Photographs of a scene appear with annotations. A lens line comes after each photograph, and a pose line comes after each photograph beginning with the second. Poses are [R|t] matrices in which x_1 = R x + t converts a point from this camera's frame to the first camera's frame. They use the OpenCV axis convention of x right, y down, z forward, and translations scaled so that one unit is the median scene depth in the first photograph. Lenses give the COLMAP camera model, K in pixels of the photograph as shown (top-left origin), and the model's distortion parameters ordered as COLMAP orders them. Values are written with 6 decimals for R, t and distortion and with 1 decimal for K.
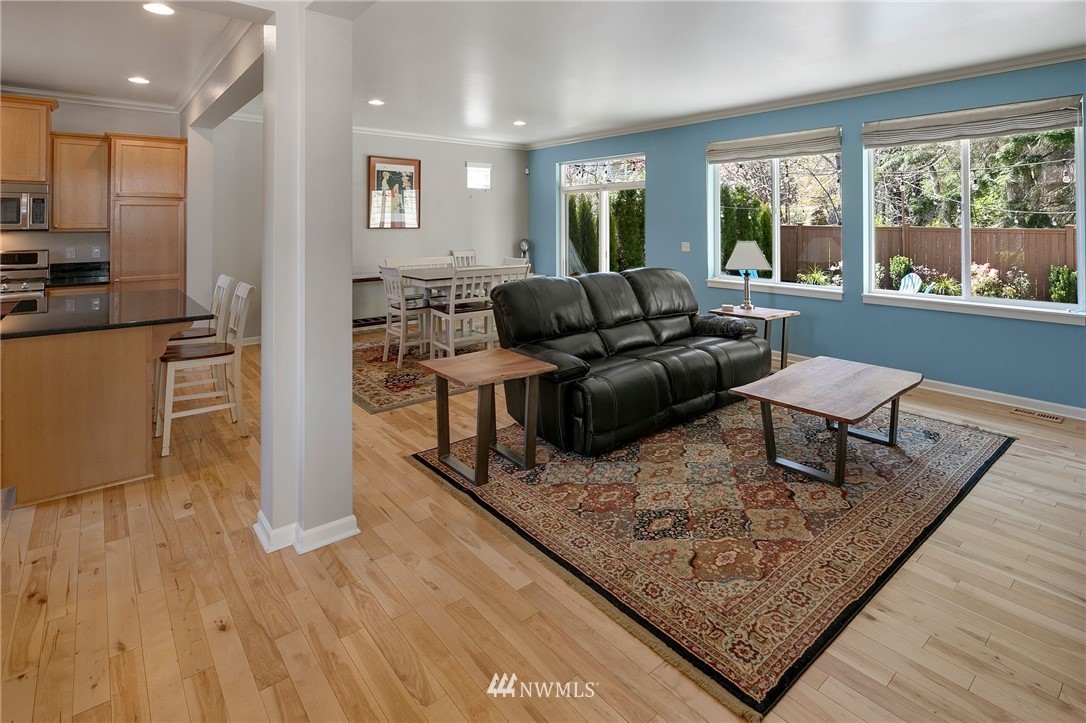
lens RADIAL K [[531.3, 0, 546.9], [0, 531.3, 215.9], [0, 0, 1]] dist [0.009141, -0.009258]
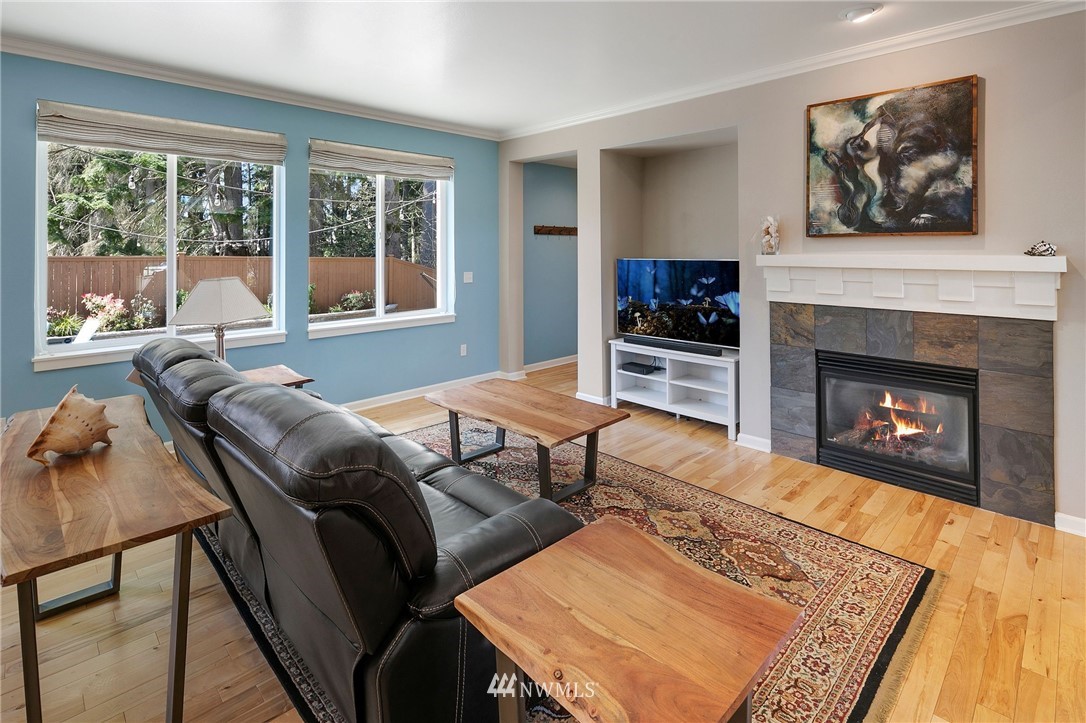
lens RADIAL K [[531.3, 0, 522.5], [0, 531.3, 244.9], [0, 0, 1]] dist [0.009141, -0.009258]
pose [[-0.067871, 0.008707, 0.997656, -0.375155], [-0.009270, 0.999913, -0.009357, 0.011533], [-0.997651, -0.009884, -0.067784, 0.822439]]
